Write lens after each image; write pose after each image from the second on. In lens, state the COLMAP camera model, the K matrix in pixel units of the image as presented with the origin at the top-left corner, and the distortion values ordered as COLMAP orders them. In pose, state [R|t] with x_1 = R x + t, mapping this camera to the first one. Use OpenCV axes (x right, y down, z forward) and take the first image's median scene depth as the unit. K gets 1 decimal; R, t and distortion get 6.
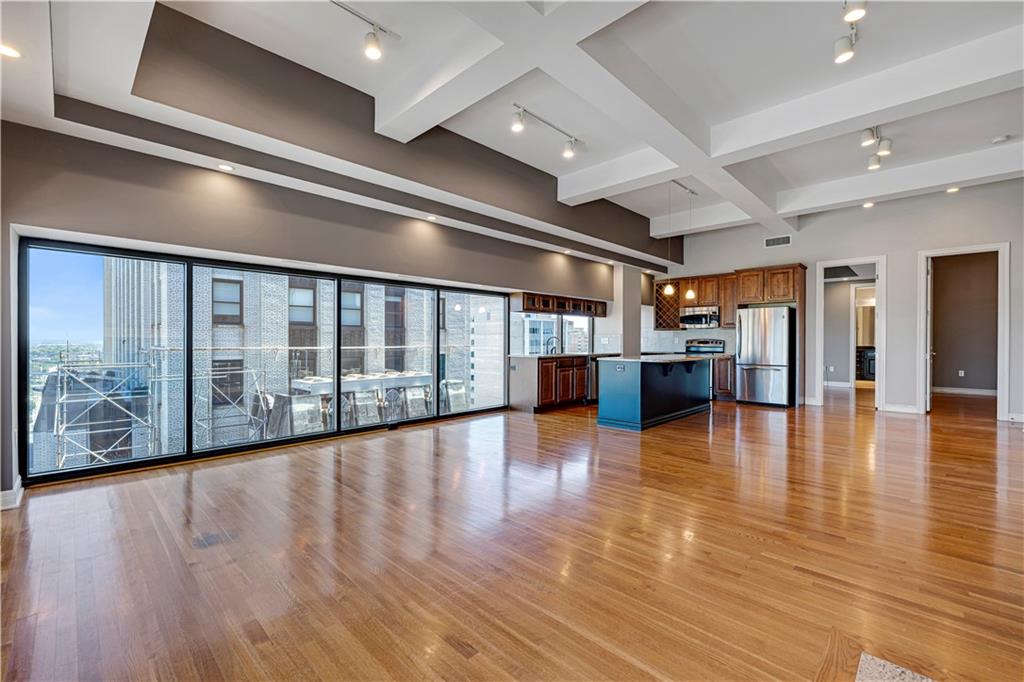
lens RADIAL K [[441.0, 0, 507.5], [0, 441.0, 343.7], [0, 0, 1]] dist [0.007399, -0.001767]
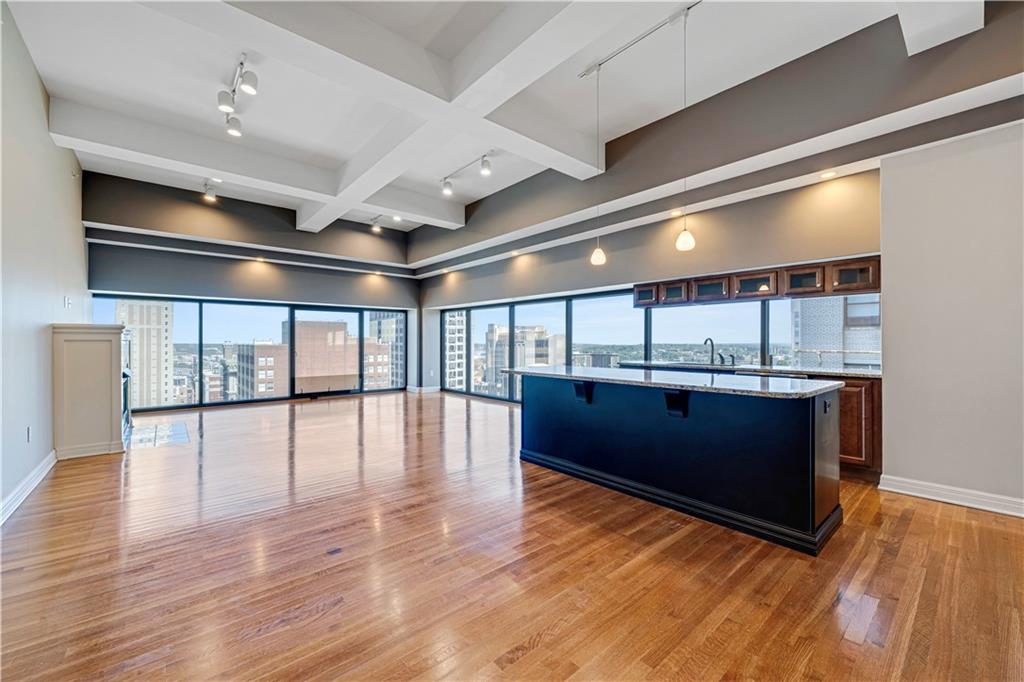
lens RADIAL K [[408.5, 0, 508.5], [0, 408.5, 340.6], [0, 0, 1]] dist [0.000739, -0.000468]
pose [[-0.103806, -0.005715, -0.994581, 0.602145], [-0.007933, 0.999956, -0.004918, -0.005174], [0.994566, 0.007380, -0.103847, 0.619163]]
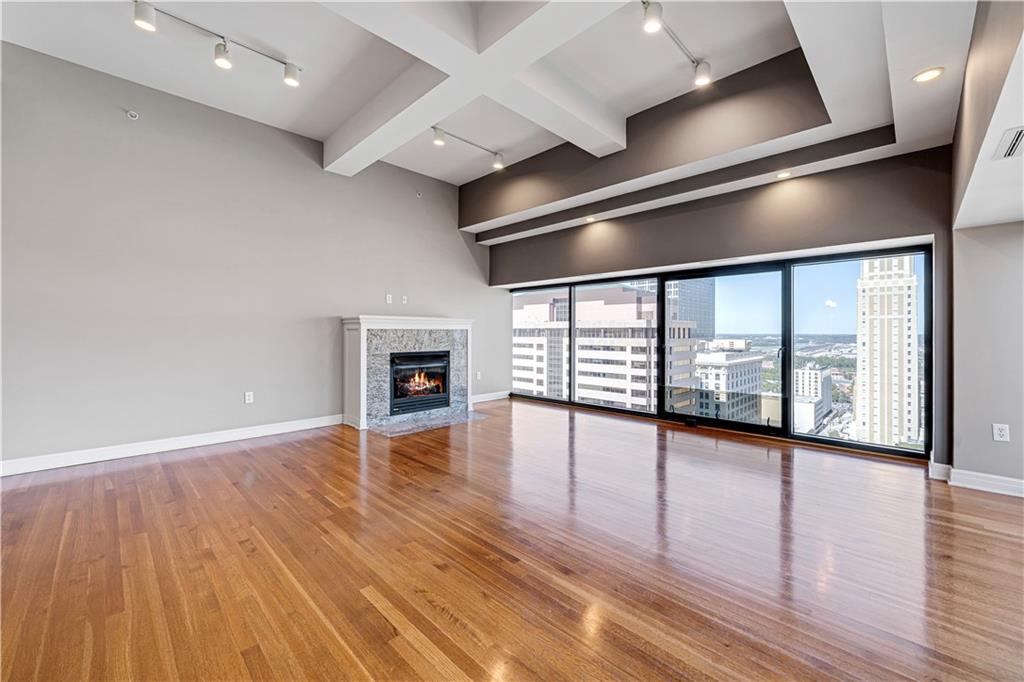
lens RADIAL K [[408.5, 0, 504.6], [0, 408.5, 331.6], [0, 0, 1]] dist [0.000739, -0.000468]
pose [[-0.999544, -0.004485, 0.029856, -0.005471], [-0.004280, 0.999967, 0.006922, -0.005619], [-0.029886, 0.006791, -0.999530, 0.644899]]
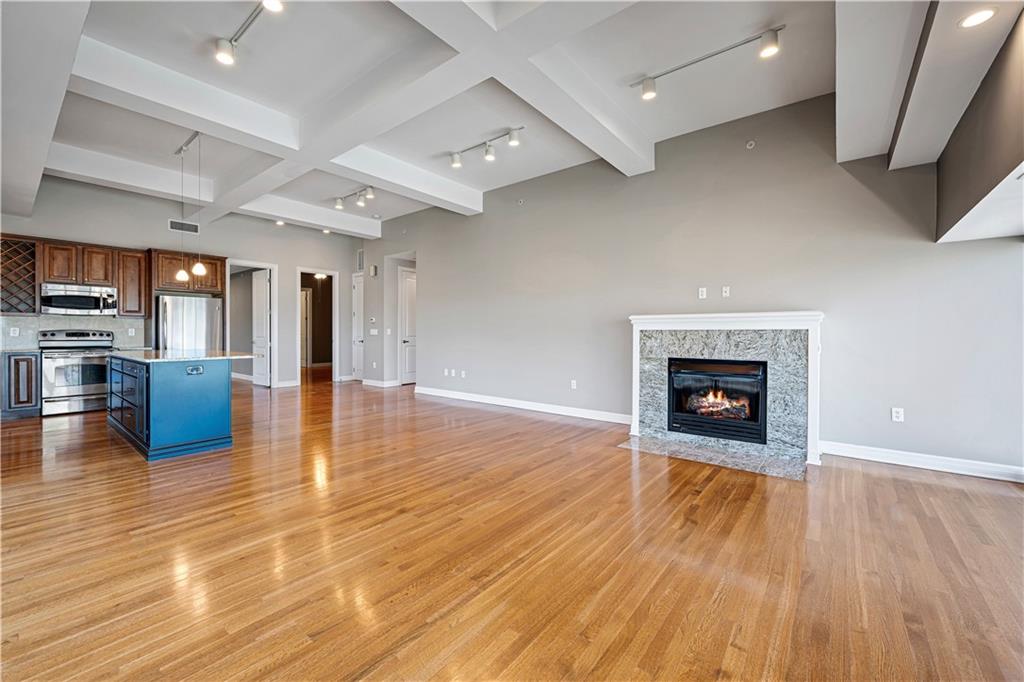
lens RADIAL K [[408.5, 0, 519.9], [0, 408.5, 335.5], [0, 0, 1]] dist [0.000739, -0.000468]
pose [[-0.099275, -0.008569, 0.995023, -0.284685], [0.005205, 0.999945, 0.009131, -0.003525], [-0.995046, 0.006086, -0.099225, 0.324267]]
